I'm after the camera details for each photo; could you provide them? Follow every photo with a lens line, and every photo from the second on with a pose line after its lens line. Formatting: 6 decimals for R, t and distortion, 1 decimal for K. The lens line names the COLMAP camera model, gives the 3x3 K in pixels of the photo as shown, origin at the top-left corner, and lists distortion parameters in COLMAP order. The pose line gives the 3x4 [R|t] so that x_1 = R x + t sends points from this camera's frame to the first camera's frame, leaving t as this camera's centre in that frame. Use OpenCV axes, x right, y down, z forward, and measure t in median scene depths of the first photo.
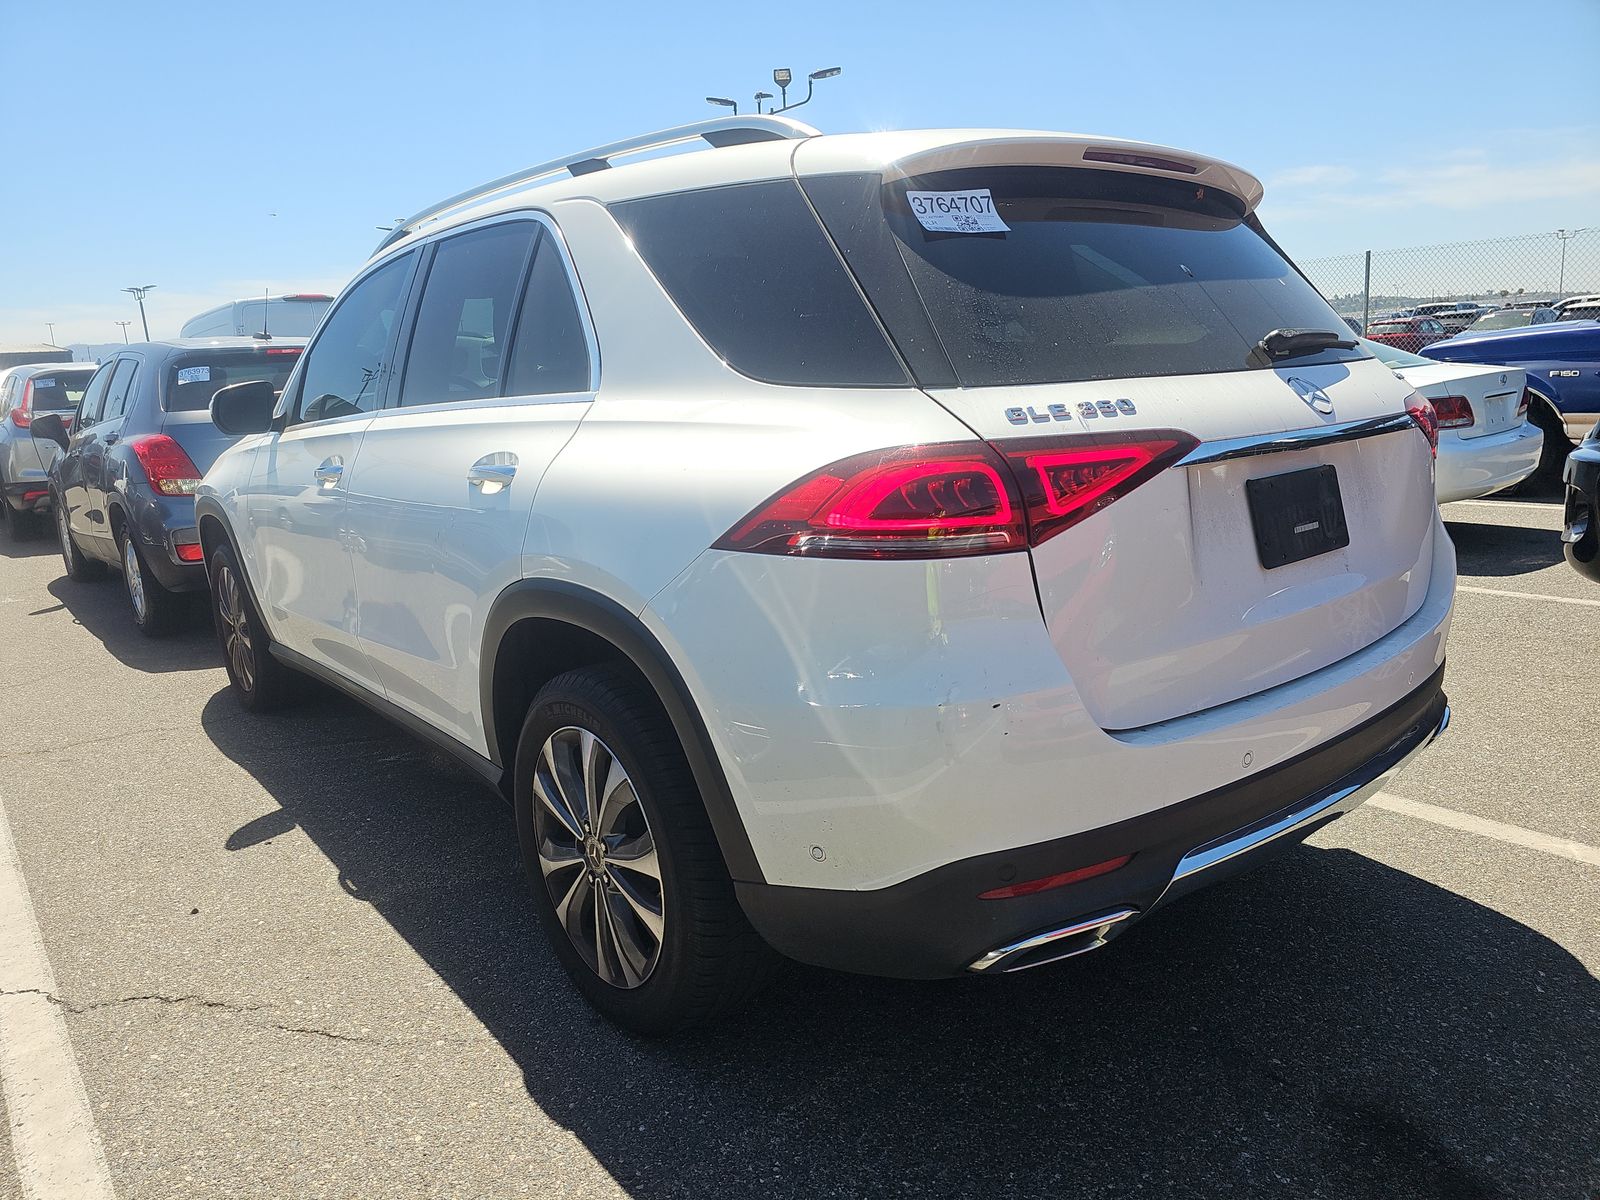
lens RADIAL K [[1054.4, 0, 800.0], [0, 1054.4, 600.0], [0, 0, 1]] dist [0.071342, -0.065523]
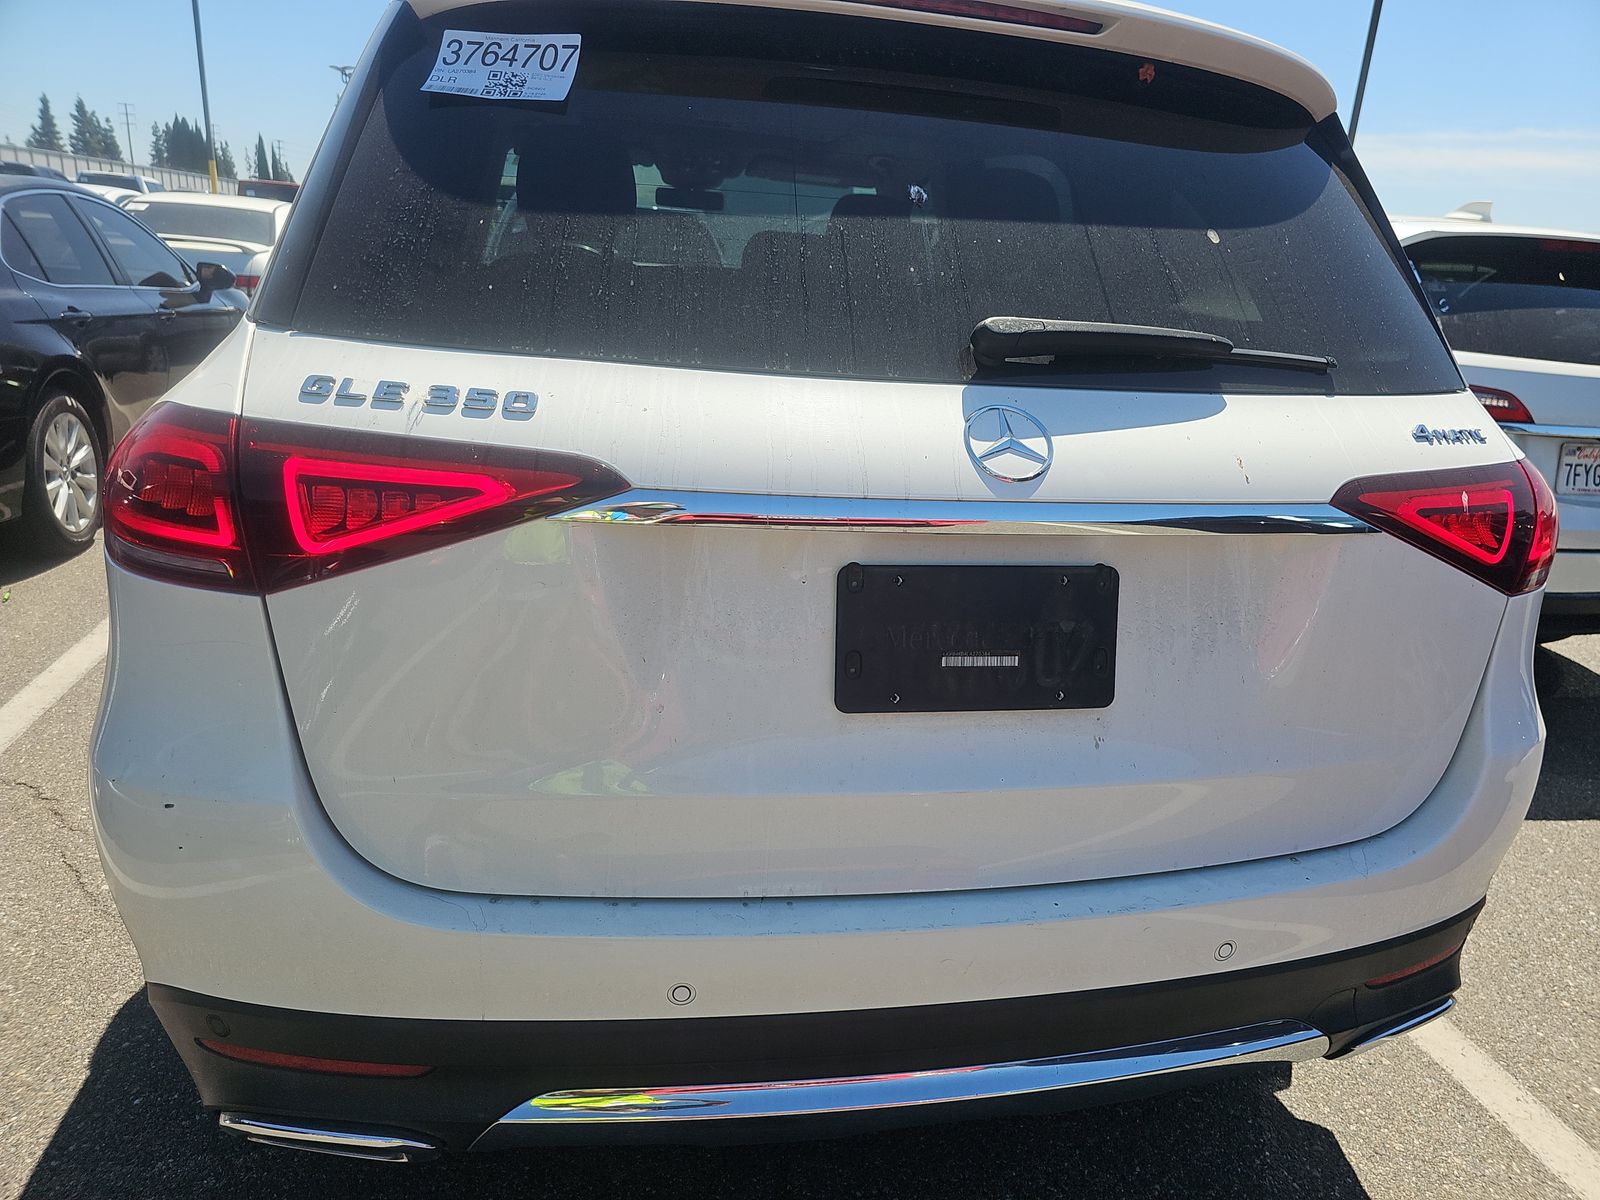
lens RADIAL K [[1054.4, 0, 800.0], [0, 1054.4, 600.0], [0, 0, 1]] dist [0.071342, -0.065523]
pose [[0.880448, 0.250763, -0.402404, 0.647884], [-0.208539, 0.967006, 0.146326, -0.175379], [0.425820, -0.044915, 0.903692, 0.450653]]
